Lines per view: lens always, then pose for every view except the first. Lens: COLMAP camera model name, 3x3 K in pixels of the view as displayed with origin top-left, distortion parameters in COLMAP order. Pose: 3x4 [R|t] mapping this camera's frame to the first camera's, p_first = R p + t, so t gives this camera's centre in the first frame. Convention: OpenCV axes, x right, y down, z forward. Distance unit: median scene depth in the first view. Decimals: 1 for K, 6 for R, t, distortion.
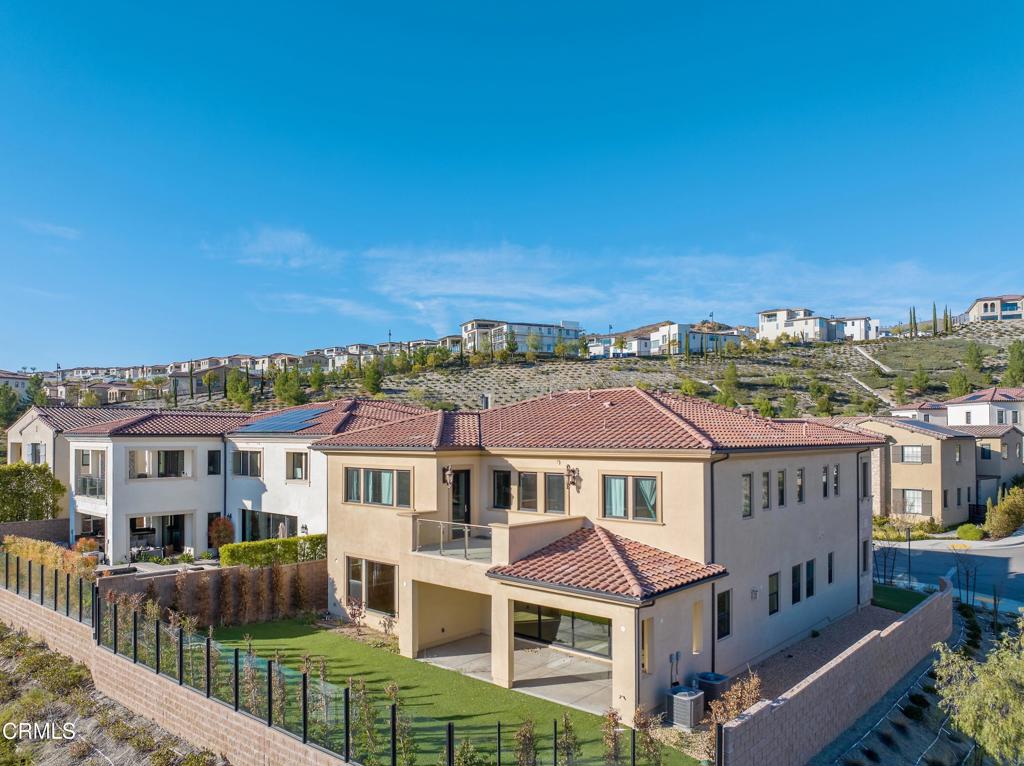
lens RADIAL K [[736.1, 0, 511.3], [0, 736.1, 415.6], [0, 0, 1]] dist [-0.045233, -0.000671]
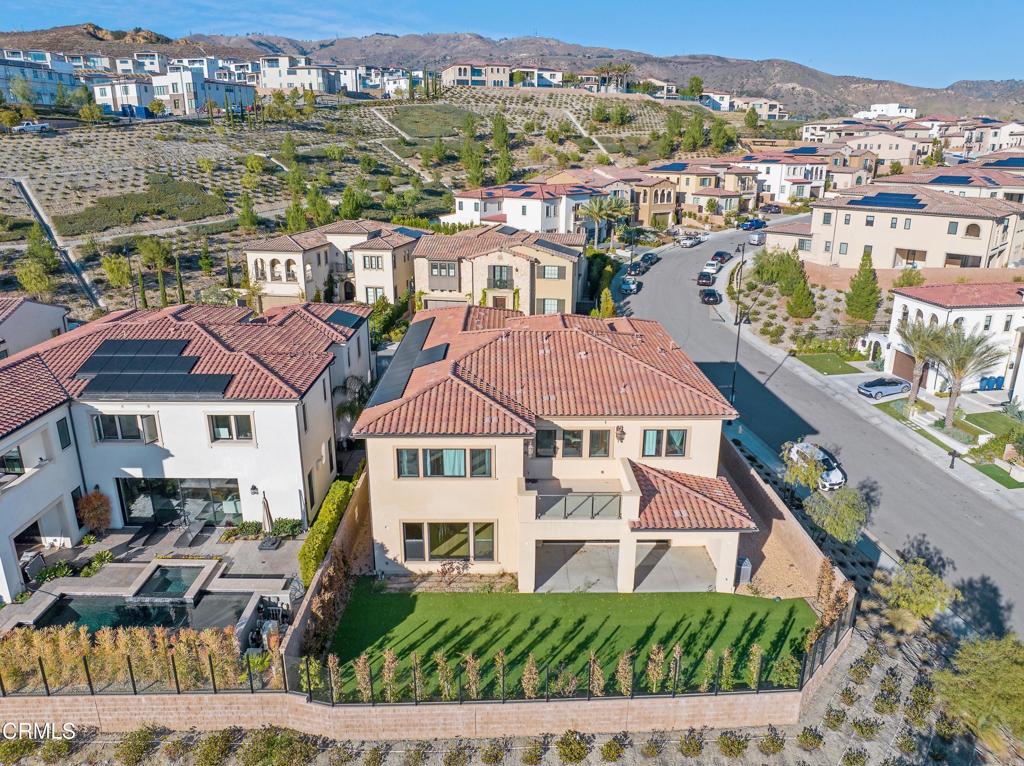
lens RADIAL K [[708.0, 0, 512.0], [0, 708.0, 383.0], [0, 0, 1]] dist [-0.036287, -0.000437]
pose [[0.739858, -0.206560, 0.640268, -0.256924], [-0.022447, 0.943590, 0.330355, -0.125934], [-0.672389, -0.258788, 0.693486, 0.070600]]
